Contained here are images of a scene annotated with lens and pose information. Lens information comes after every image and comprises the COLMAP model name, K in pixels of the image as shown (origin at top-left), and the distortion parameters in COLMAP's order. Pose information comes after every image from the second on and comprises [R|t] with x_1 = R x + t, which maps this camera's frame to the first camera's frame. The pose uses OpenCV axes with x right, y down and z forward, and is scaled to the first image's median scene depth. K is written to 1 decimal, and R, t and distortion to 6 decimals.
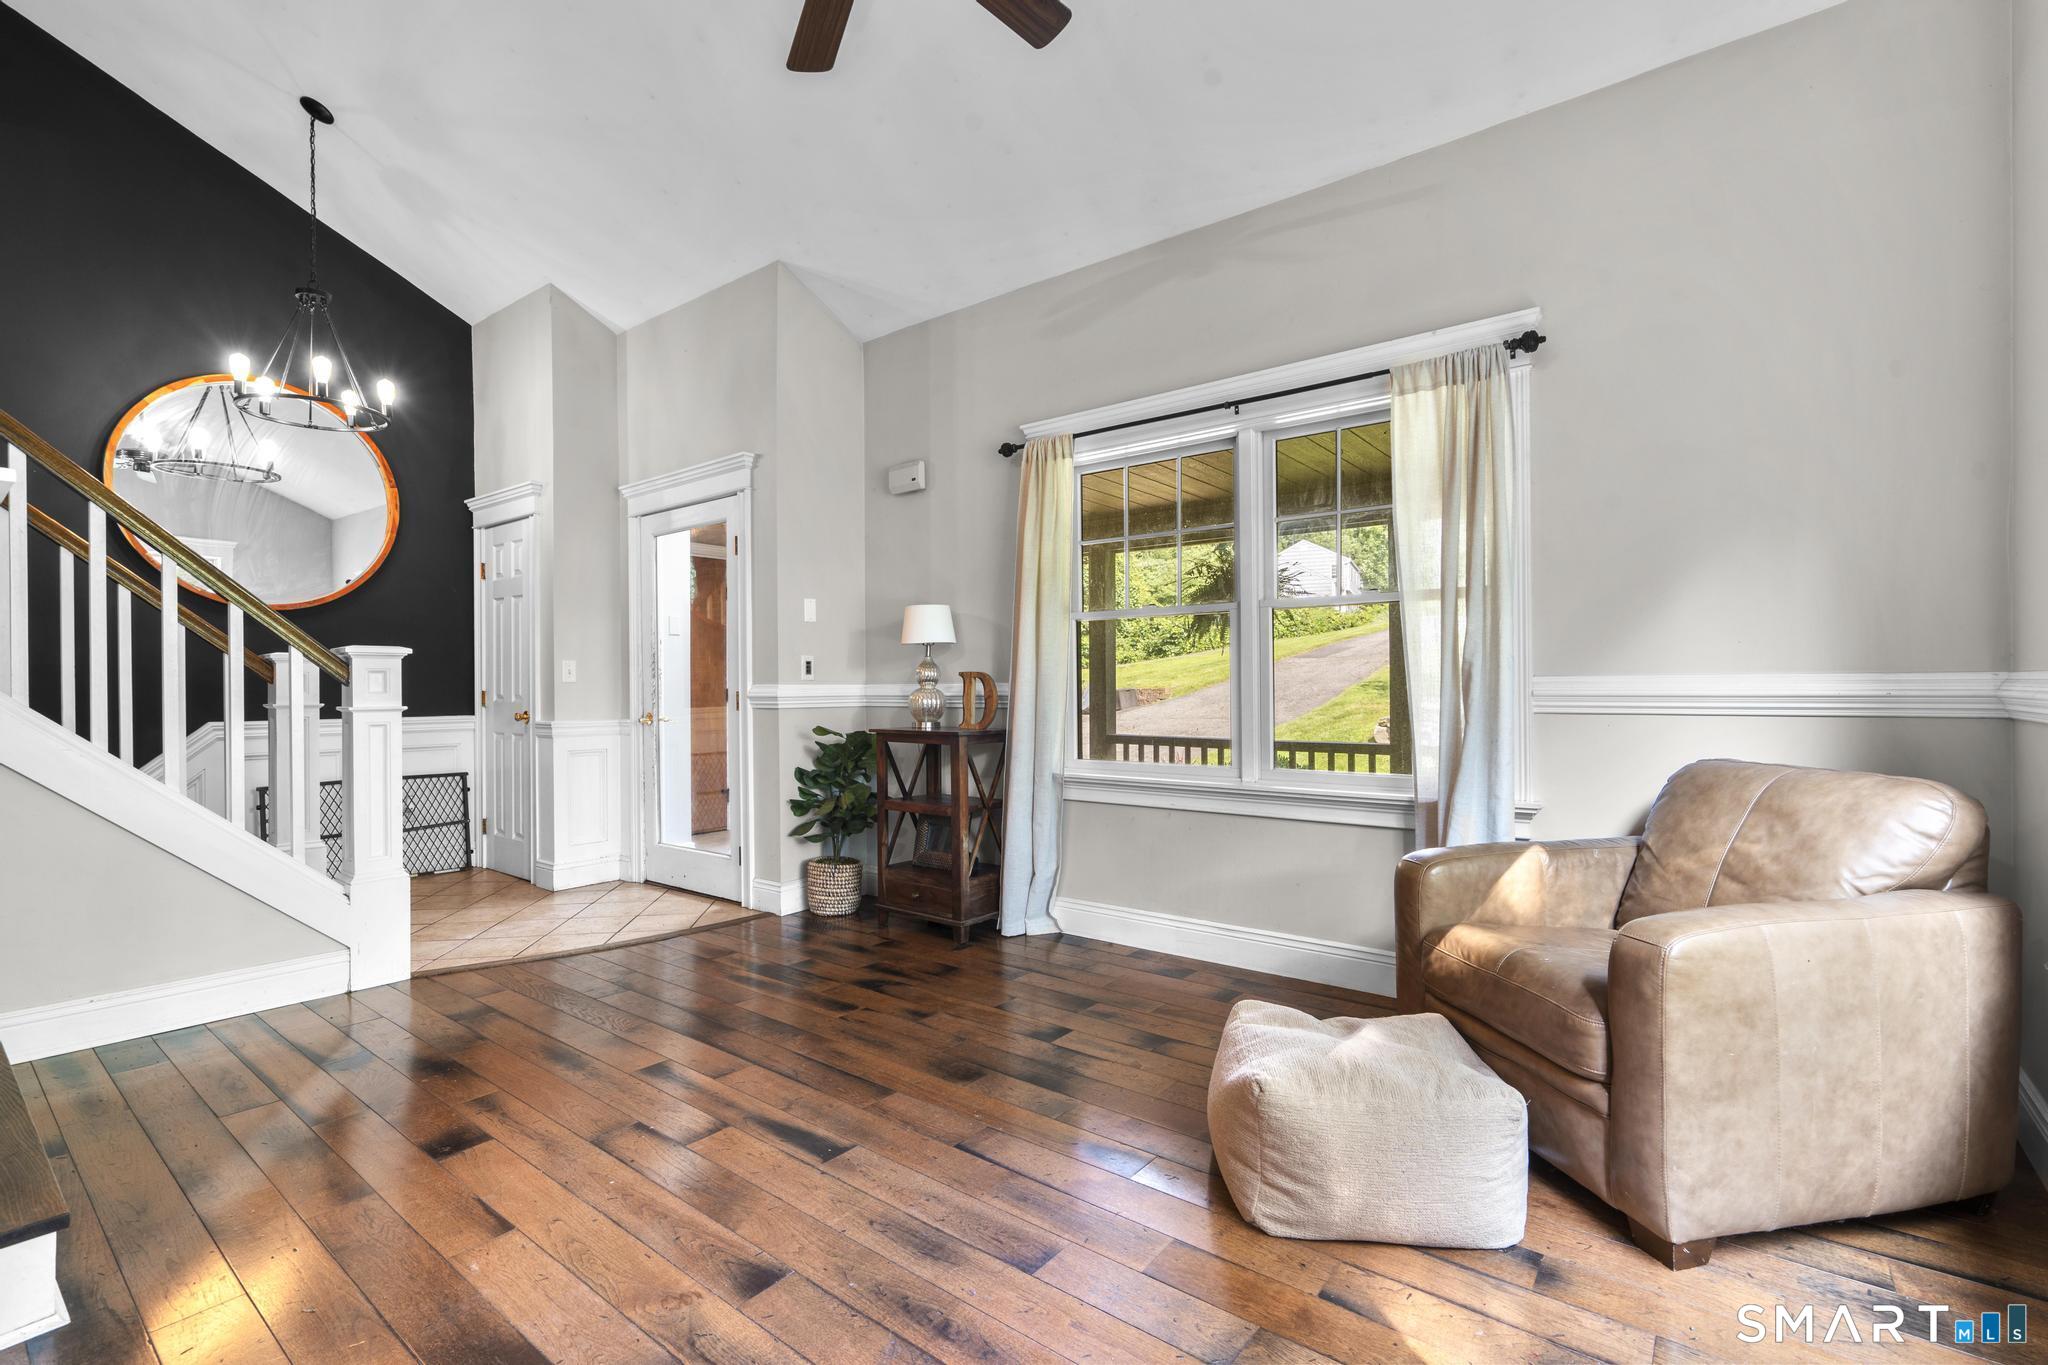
lens RADIAL K [[919.5, 0, 1023.2], [0, 919.5, 686.9], [0, 0, 1]] dist [-0.010192, 0.007032]
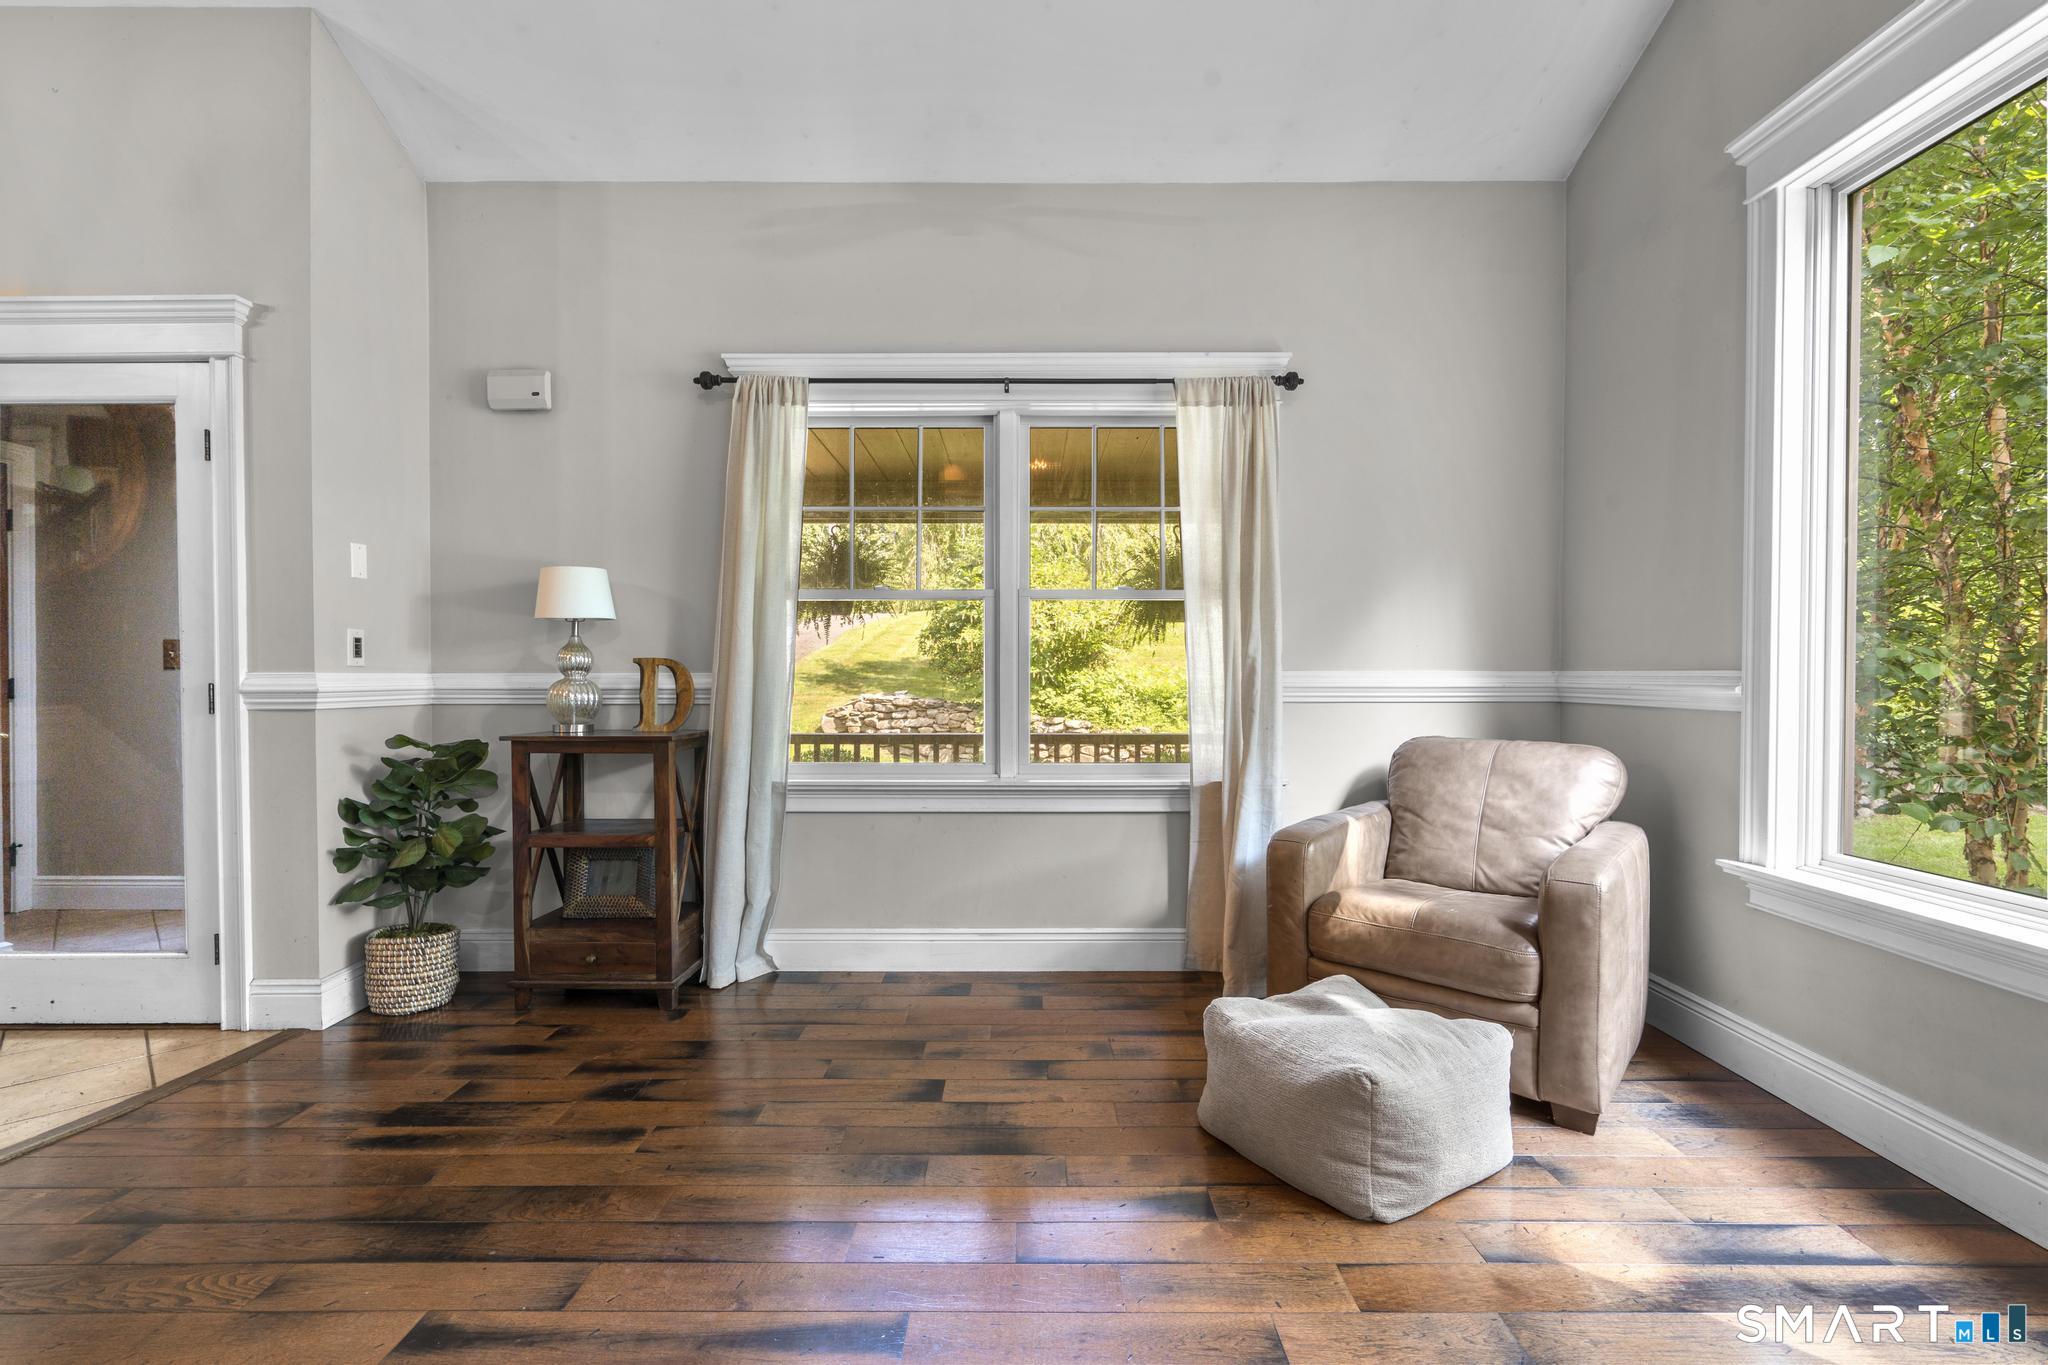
lens RADIAL K [[919.5, 0, 1023.2], [0, 919.5, 686.9], [0, 0, 1]] dist [-0.010192, 0.007032]
pose [[0.786373, -0.002439, 0.617748, -0.312413], [-0.003702, 0.999956, 0.008660, 0.000122], [-0.617741, -0.009097, 0.786329, 0.215002]]
